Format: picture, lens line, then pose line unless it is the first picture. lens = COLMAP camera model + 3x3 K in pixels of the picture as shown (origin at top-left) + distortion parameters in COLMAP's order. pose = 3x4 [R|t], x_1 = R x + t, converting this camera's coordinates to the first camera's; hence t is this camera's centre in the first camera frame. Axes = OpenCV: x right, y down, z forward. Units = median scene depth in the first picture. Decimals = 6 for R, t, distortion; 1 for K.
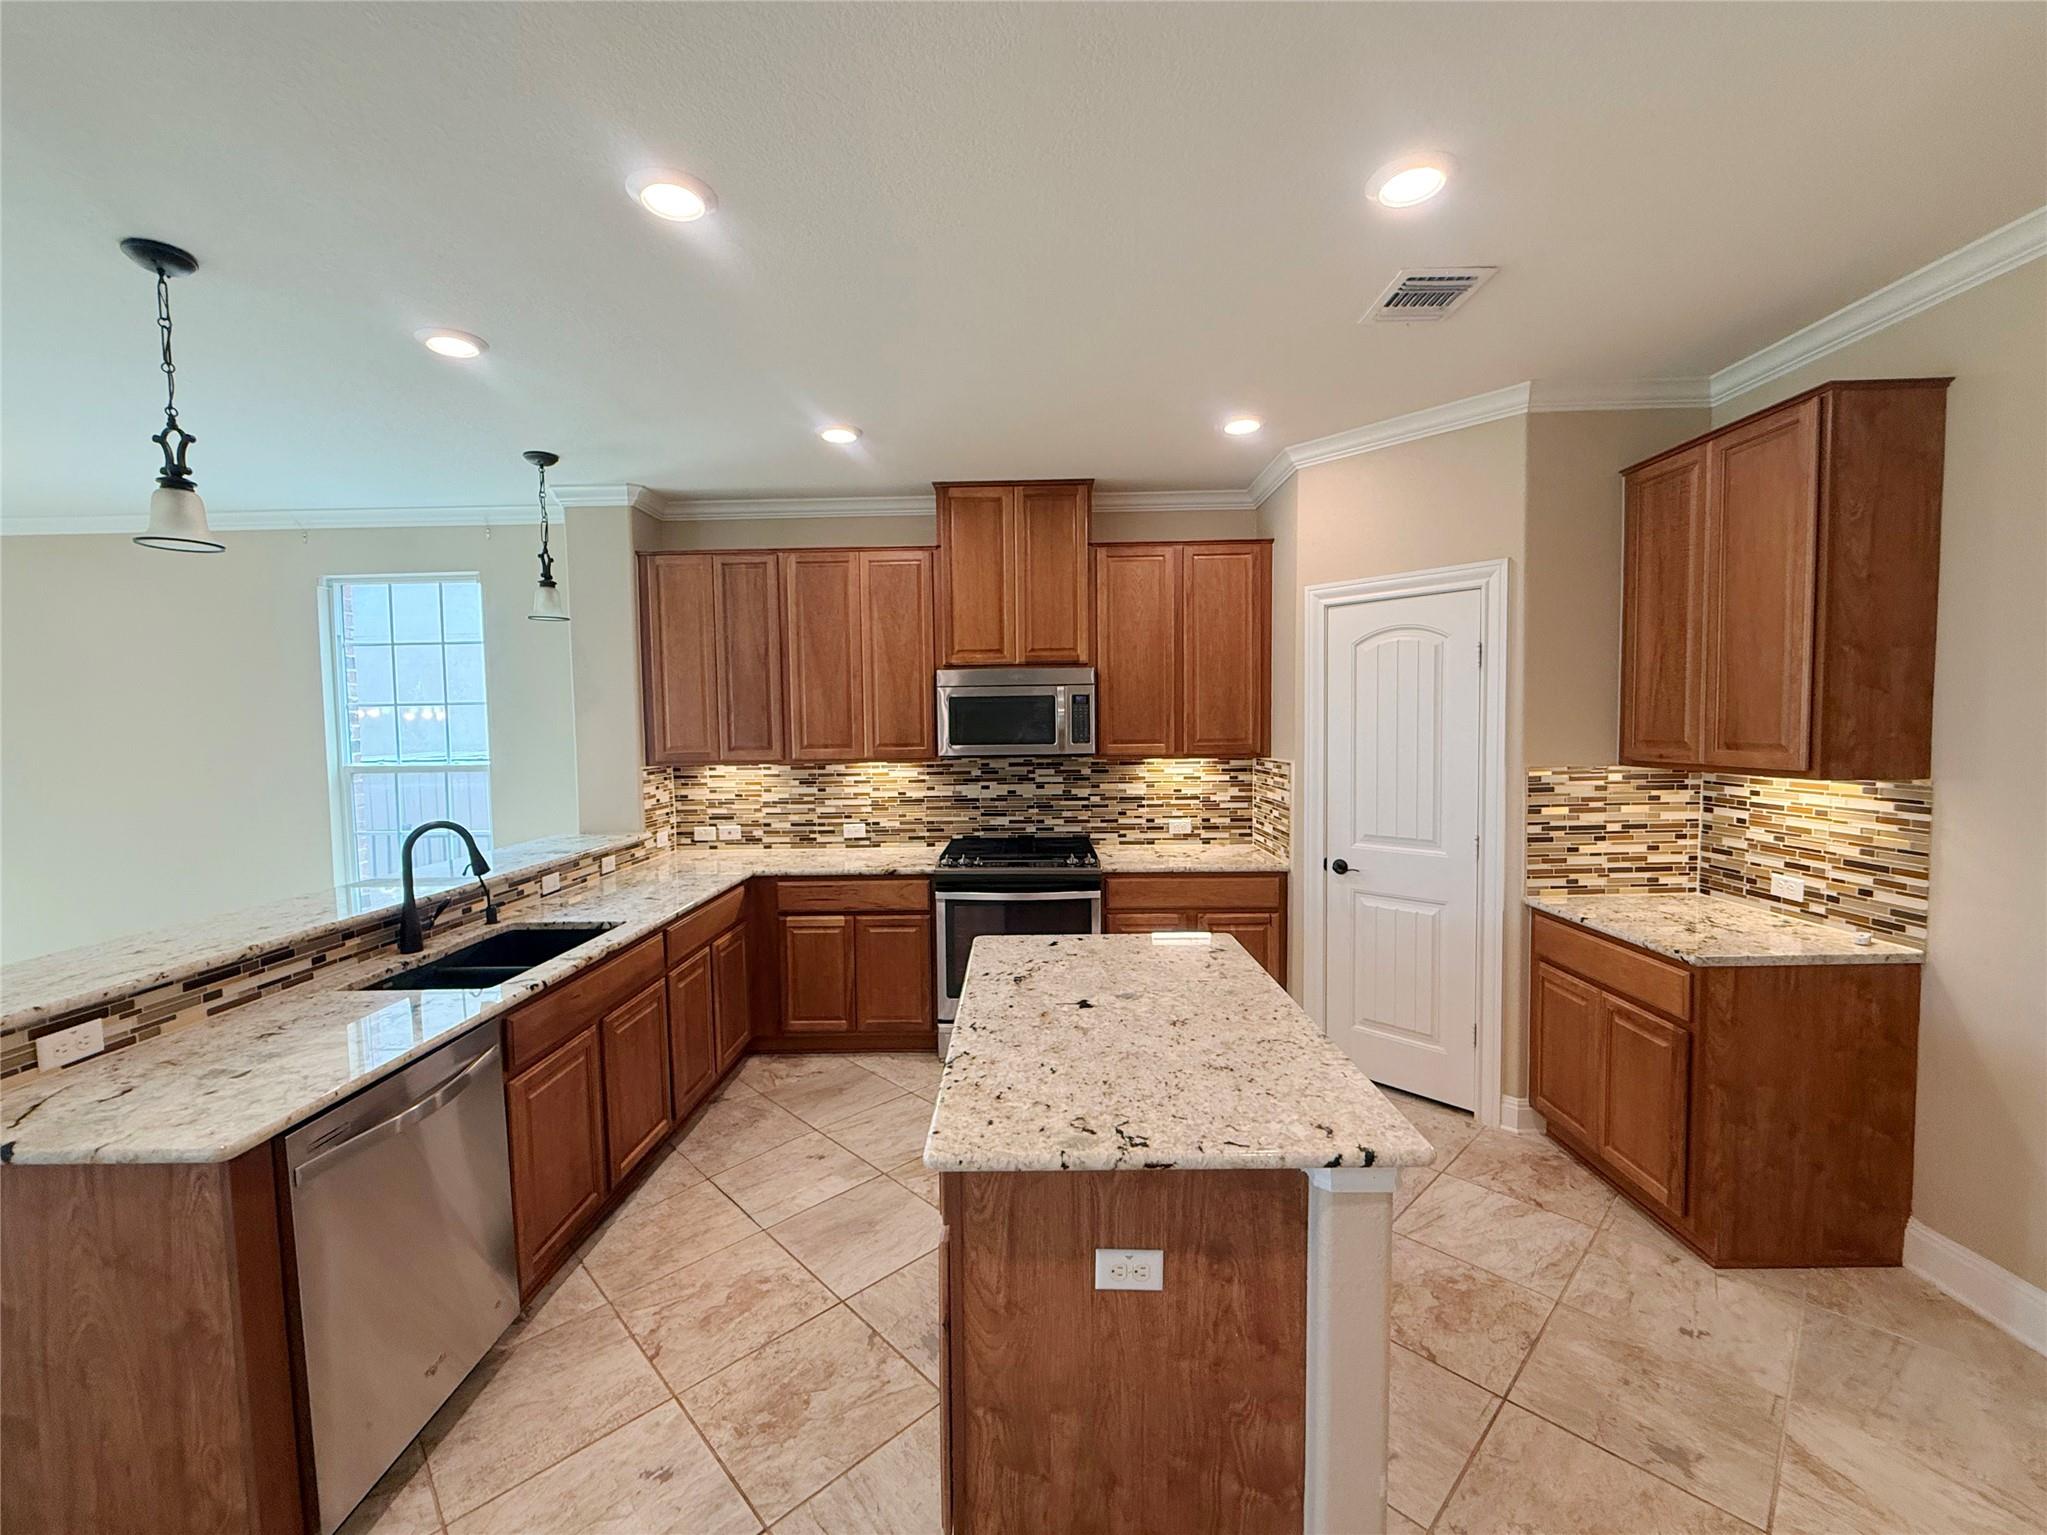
lens RADIAL K [[816.5, 0, 1030.2], [0, 816.5, 777.5], [0, 0, 1]] dist [0.002554, -0.000260]
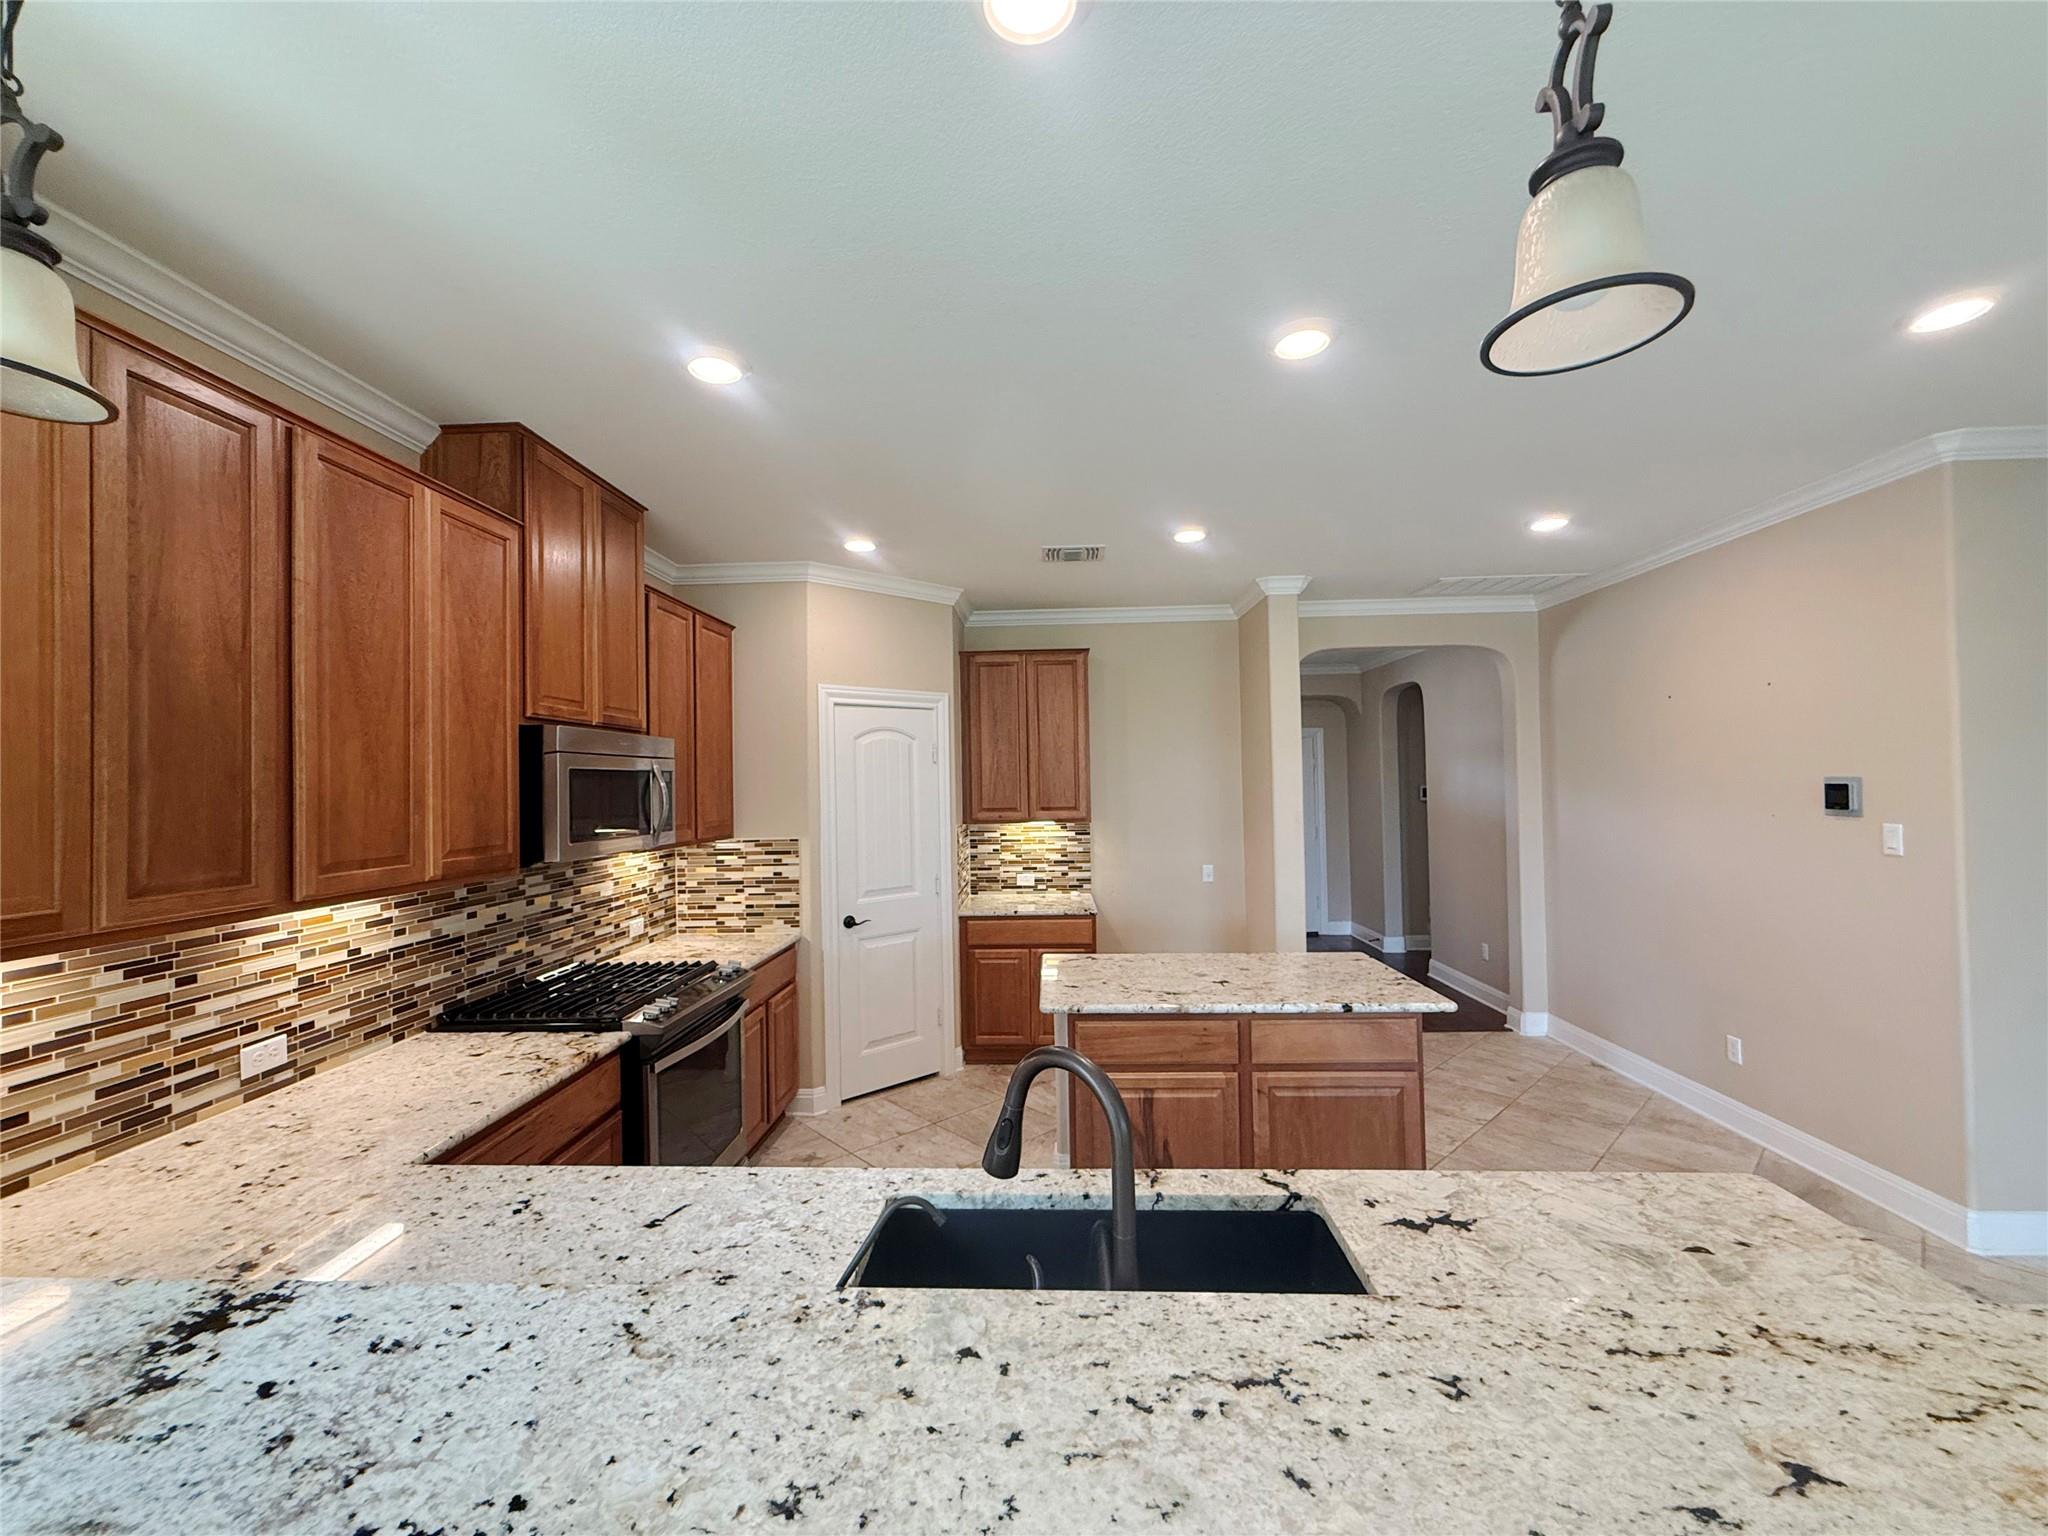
lens RADIAL K [[816.9, 0, 1026.9], [0, 816.9, 783.8], [0, 0, 1]] dist [0.002554, -0.000260]
pose [[0.030734, 0.013212, 0.999440, -0.875049], [0.082930, 0.996431, -0.015722, -0.055817], [-0.996081, 0.083367, 0.029529, 0.749697]]
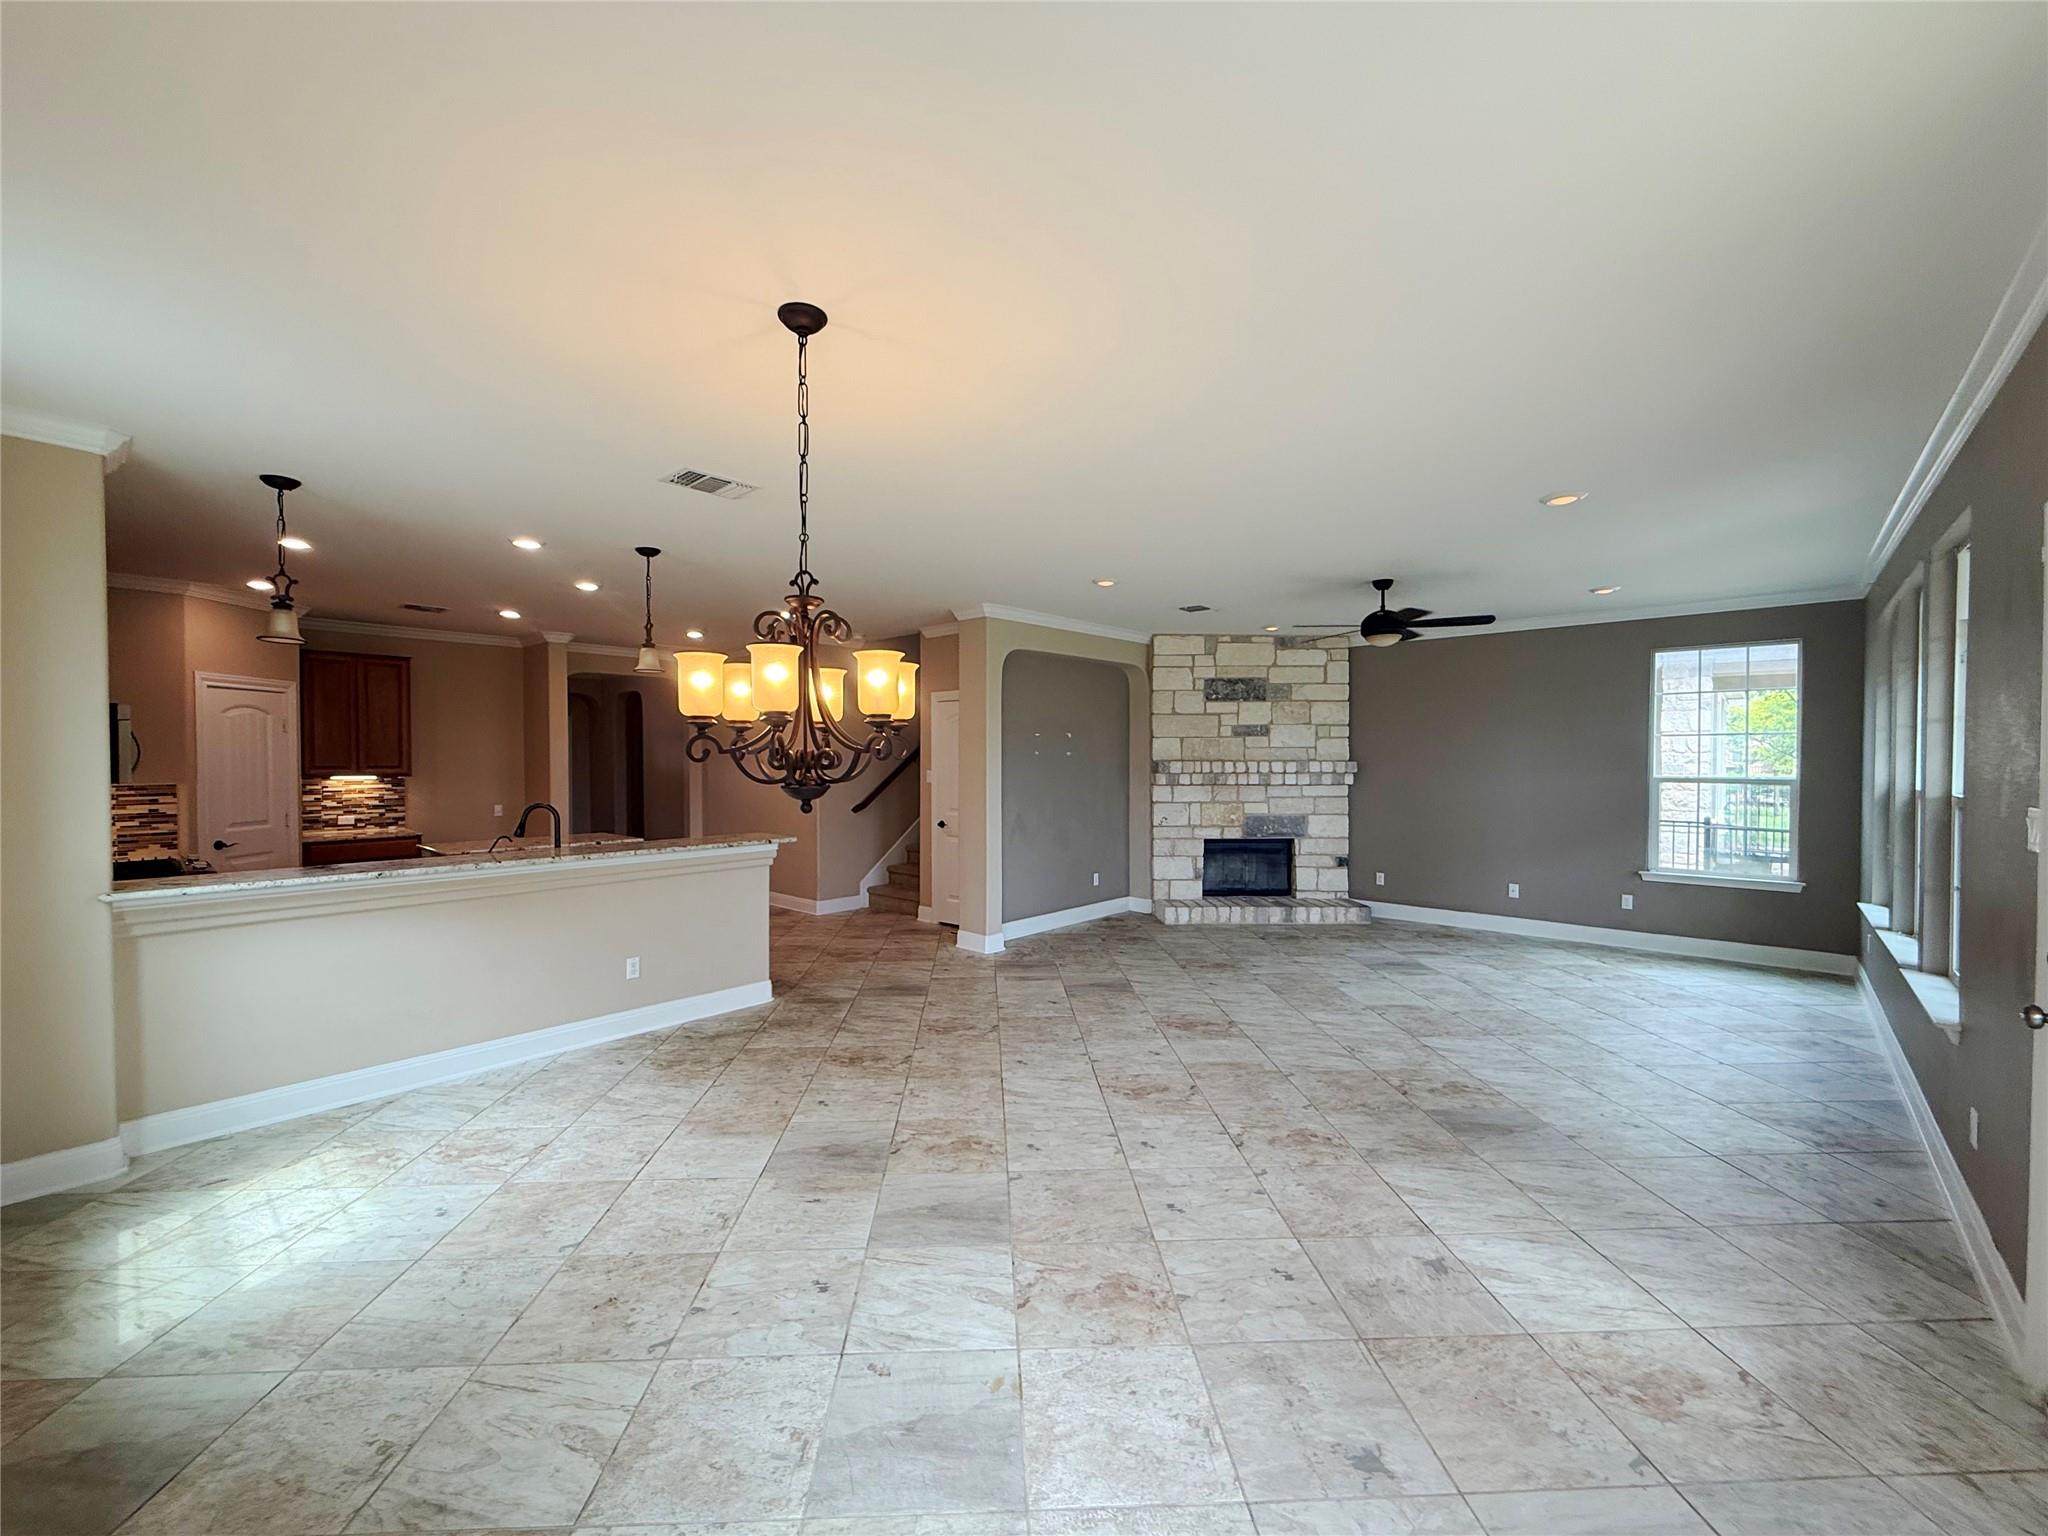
lens RADIAL K [[816.9, 0, 1017.4], [0, 816.9, 770.7], [0, 0, 1]] dist [0.002554, -0.000260]
pose [[-0.744805, 0.005795, 0.667257, -2.066476], [0.057899, 0.996752, 0.055971, -0.042686], [-0.664766, 0.080321, -0.742721, 1.240897]]
